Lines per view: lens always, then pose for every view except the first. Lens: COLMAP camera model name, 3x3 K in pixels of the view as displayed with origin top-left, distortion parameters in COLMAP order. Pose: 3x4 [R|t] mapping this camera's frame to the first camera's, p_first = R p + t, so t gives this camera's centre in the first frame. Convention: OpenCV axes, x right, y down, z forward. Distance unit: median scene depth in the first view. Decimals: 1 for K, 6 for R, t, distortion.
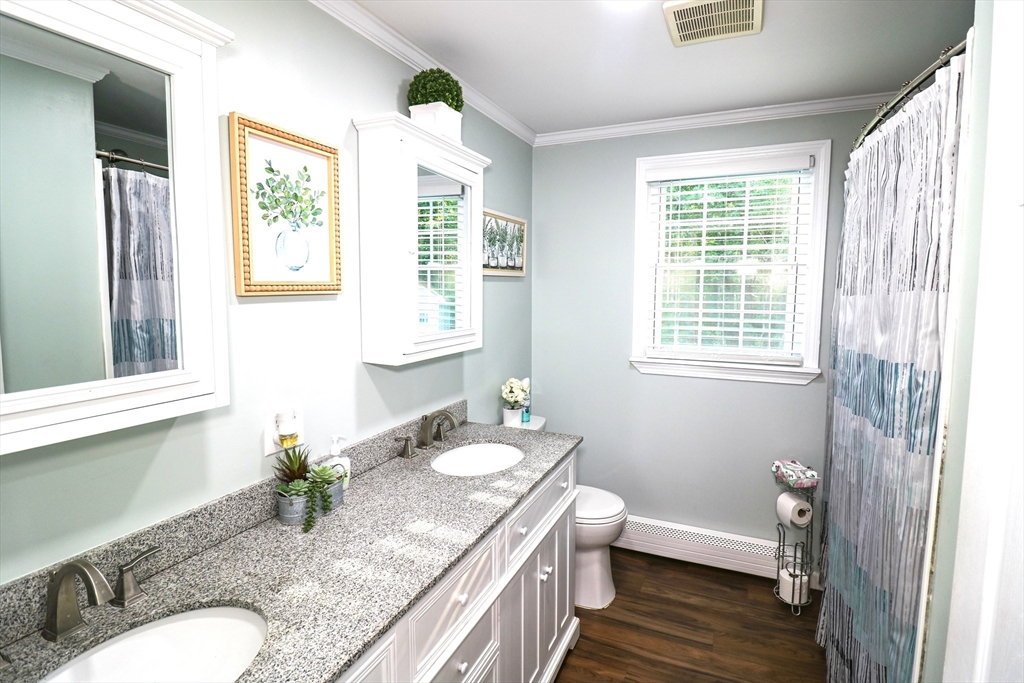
lens RADIAL K [[509.9, 0, 514.5], [0, 509.9, 339.2], [0, 0, 1]] dist [-0.000629, -0.000051]
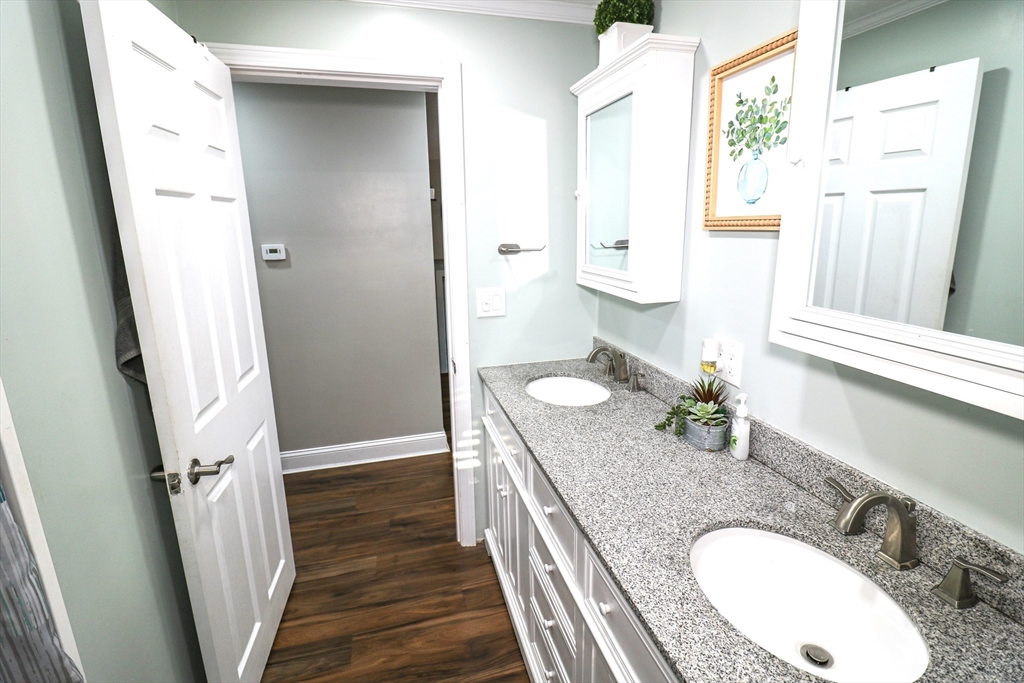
lens RADIAL K [[509.9, 0, 516.9], [0, 509.9, 337.0], [0, 0, 1]] dist [-0.000629, -0.000051]
pose [[-0.779417, 0.150707, -0.608109, 0.524277], [-0.046173, 0.954179, 0.295653, -0.164013], [0.624802, 0.258515, -0.736745, 1.538503]]
